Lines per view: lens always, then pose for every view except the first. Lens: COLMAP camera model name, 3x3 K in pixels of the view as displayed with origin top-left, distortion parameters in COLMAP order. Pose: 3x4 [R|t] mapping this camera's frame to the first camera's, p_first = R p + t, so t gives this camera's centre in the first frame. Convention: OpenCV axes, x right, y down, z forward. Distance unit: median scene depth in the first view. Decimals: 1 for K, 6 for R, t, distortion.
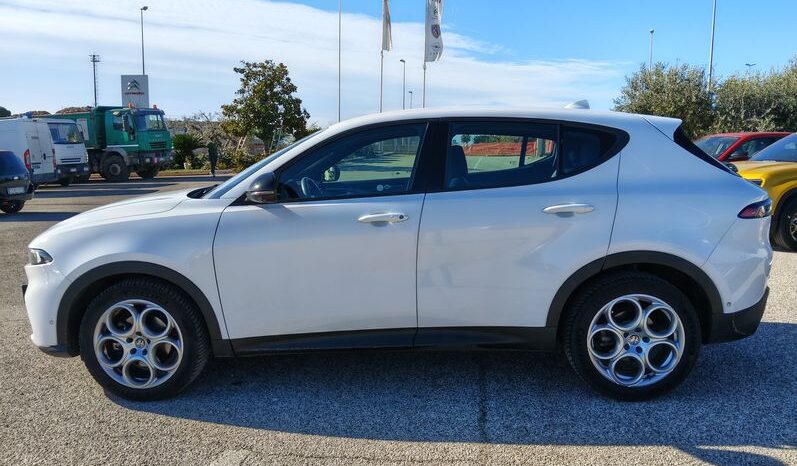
lens RADIAL K [[642.2, 0, 396.9], [0, 642.2, 235.4], [0, 0, 1]] dist [0.062714, -0.133162]
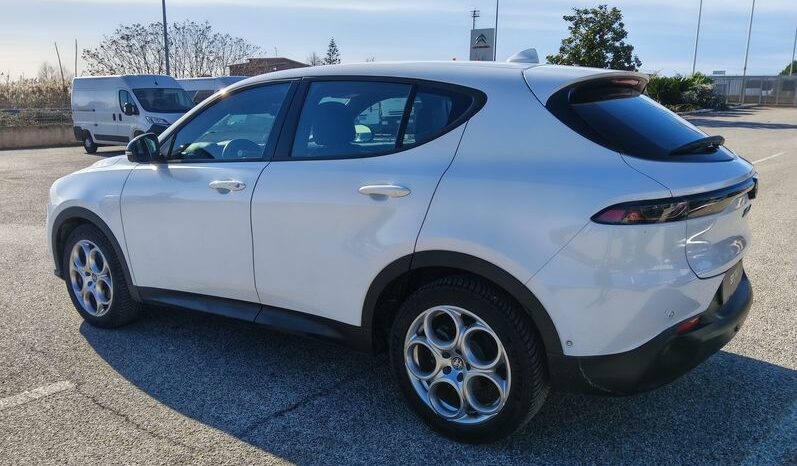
lens RADIAL K [[642.2, 0, 397.8], [0, 642.2, 237.4], [0, 0, 1]] dist [0.062714, -0.133162]
pose [[0.846019, 0.111022, -0.521465, 0.693688], [-0.070707, 0.992803, 0.096658, -0.059996], [0.528443, -0.044903, 0.847781, 0.309138]]
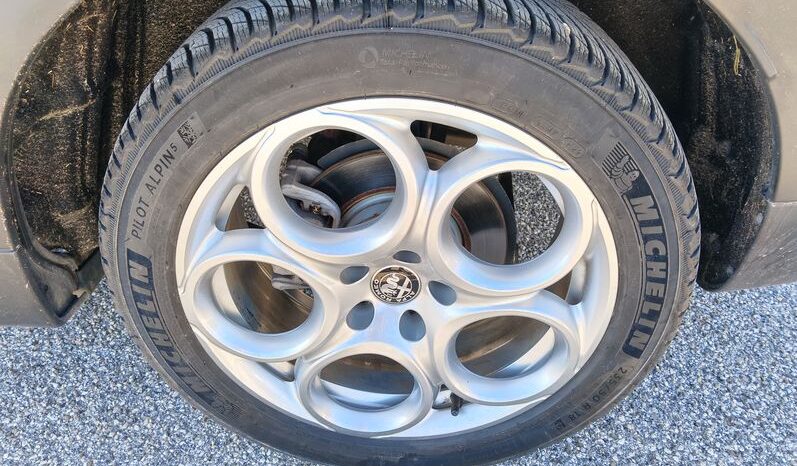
lens RADIAL K [[642.2, 0, 398.5], [0, 642.2, 233.0], [0, 0, 1]] dist [0.062714, -0.133162]
pose [[0.999717, 0.000404, 0.023769, 0.362506], [-0.011641, 0.880090, 0.474663, 0.038335], [-0.020727, -0.474806, 0.879846, 0.810035]]
